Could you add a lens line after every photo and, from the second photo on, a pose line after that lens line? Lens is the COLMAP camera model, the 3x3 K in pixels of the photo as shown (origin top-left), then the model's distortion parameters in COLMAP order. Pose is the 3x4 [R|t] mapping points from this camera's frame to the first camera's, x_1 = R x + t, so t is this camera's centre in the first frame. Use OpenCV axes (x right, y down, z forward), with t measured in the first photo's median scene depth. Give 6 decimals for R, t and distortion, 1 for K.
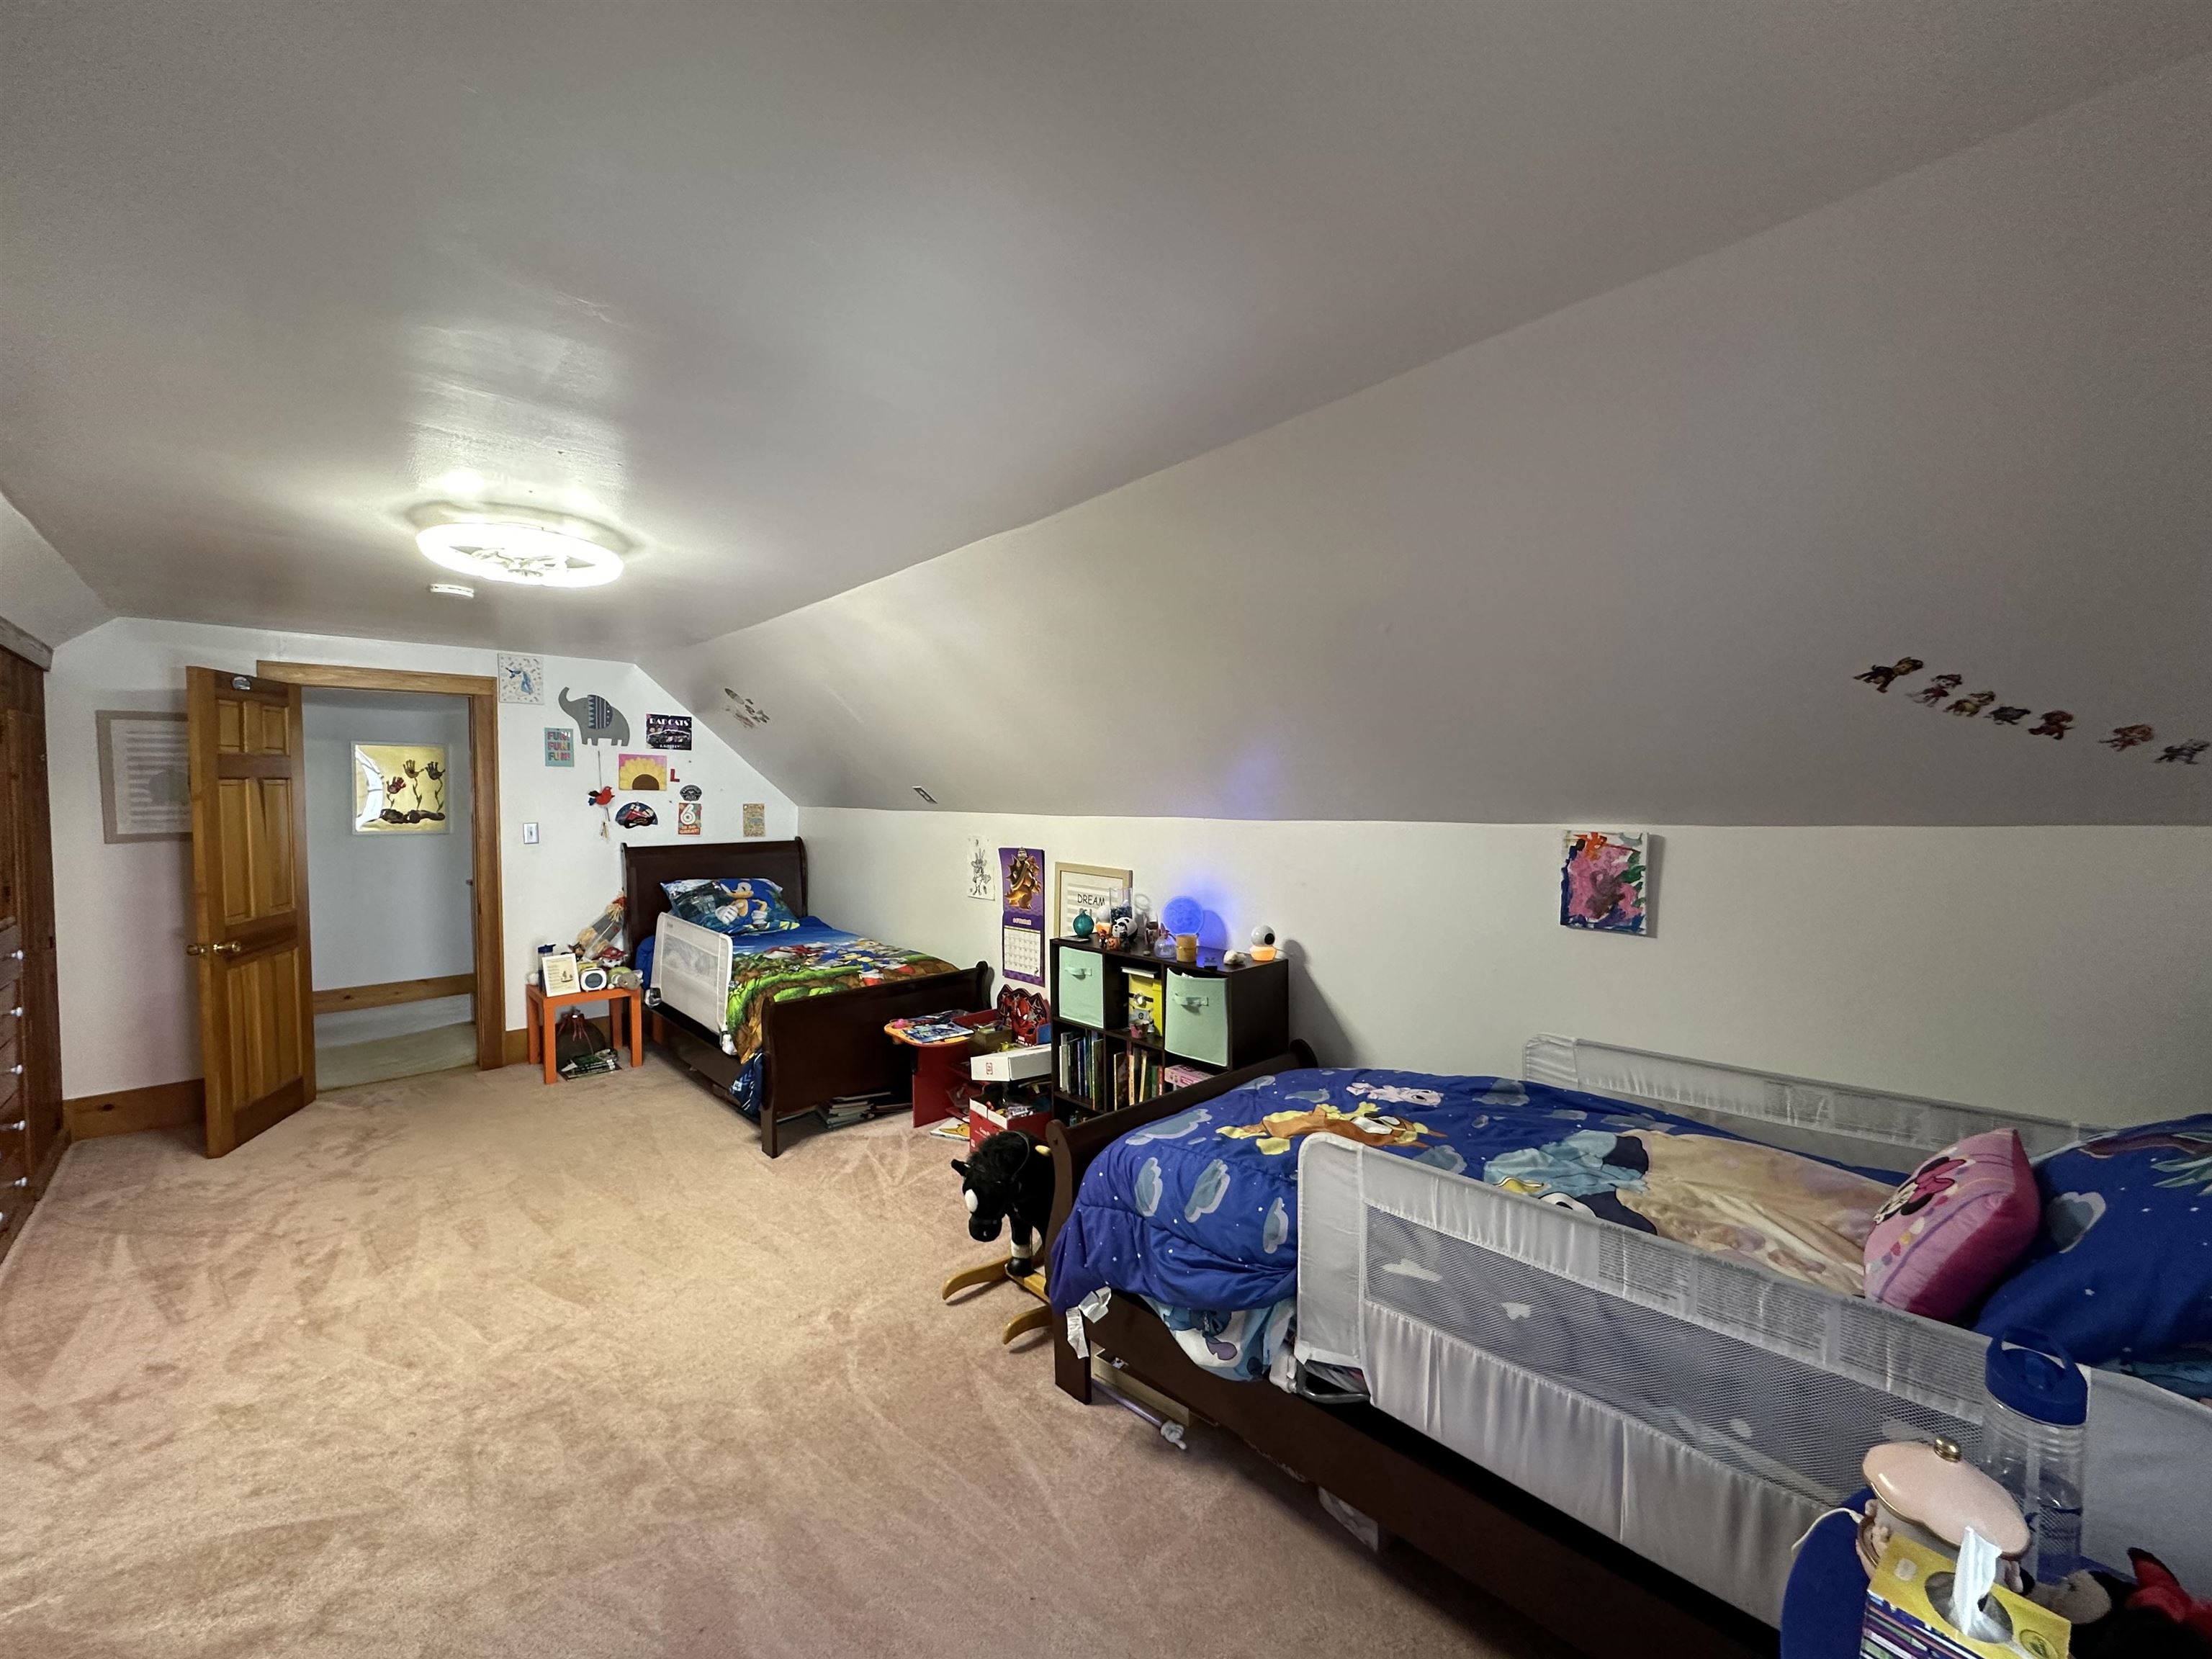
lens RADIAL K [[882.0, 0, 1104.0], [0, 882.0, 823.3], [0, 0, 1]] dist [-0.003946, 0.000370]
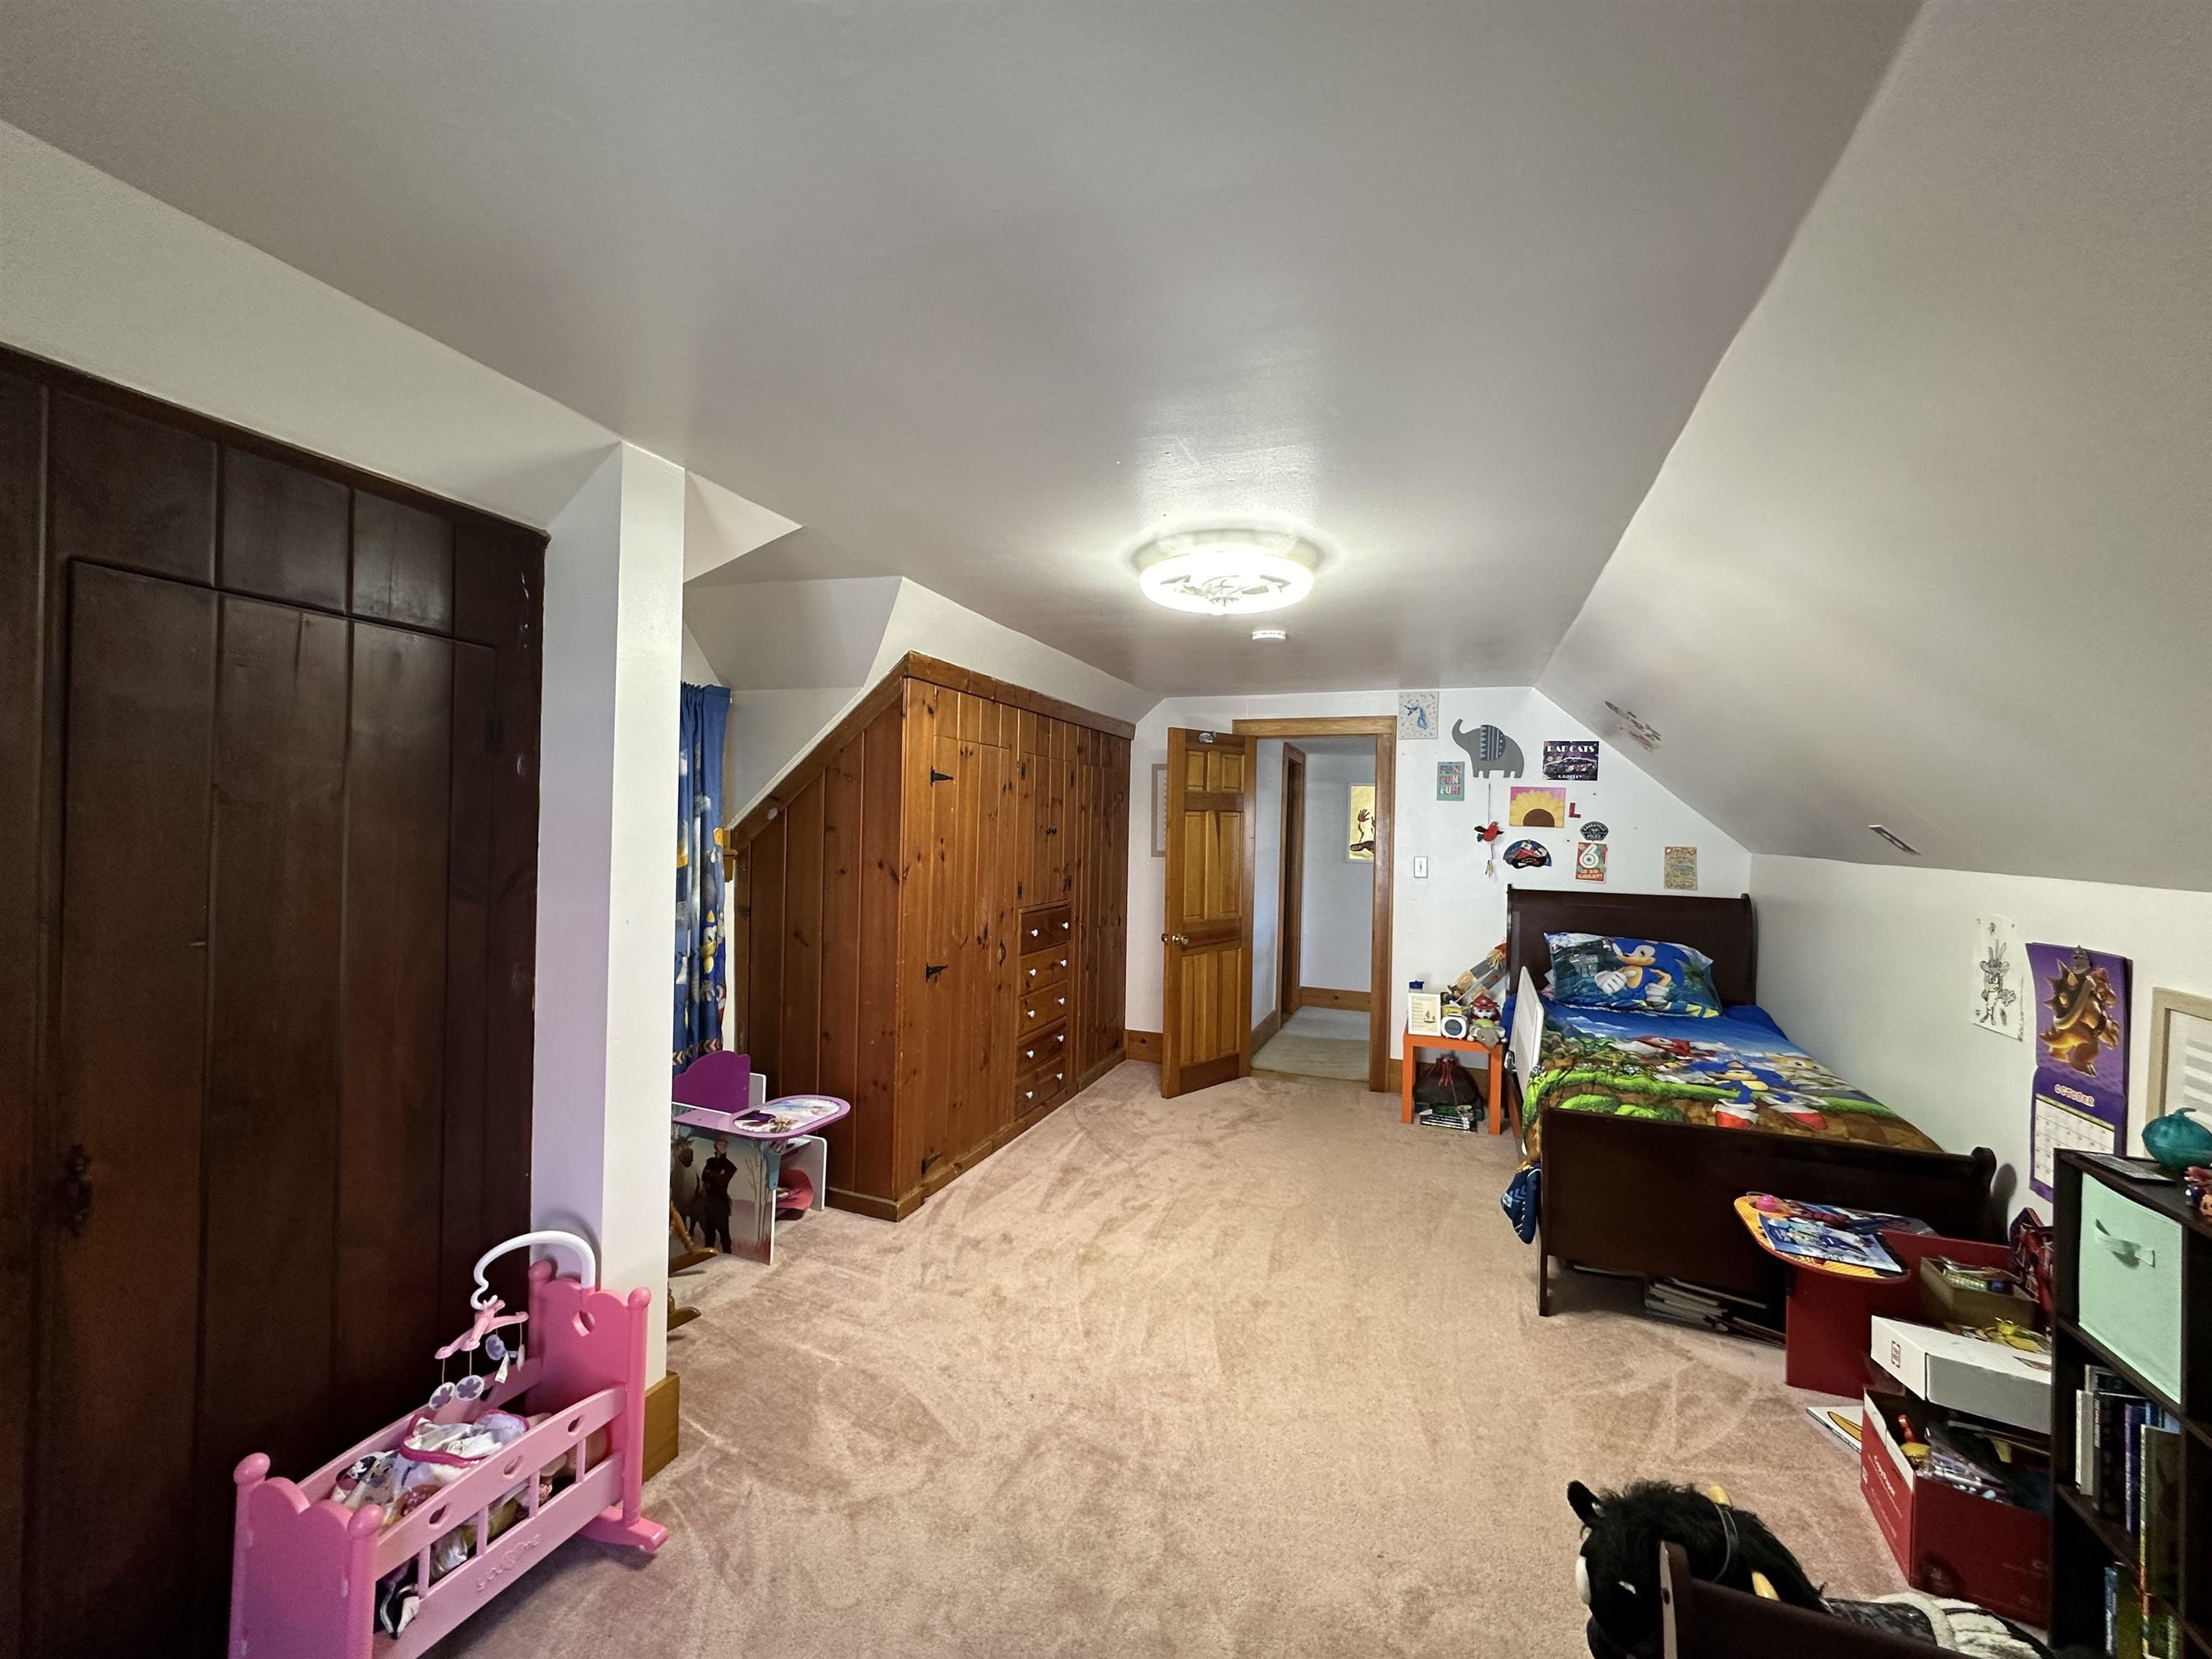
lens RADIAL K [[882.0, 0, 1104.0], [0, 882.0, 823.3], [0, 0, 1]] dist [-0.003946, 0.000370]
pose [[0.430231, 0.010824, -0.902654, 0.119398], [-0.054134, 0.998438, -0.013829, -0.006266], [0.901094, 0.054814, 0.430145, 0.282411]]
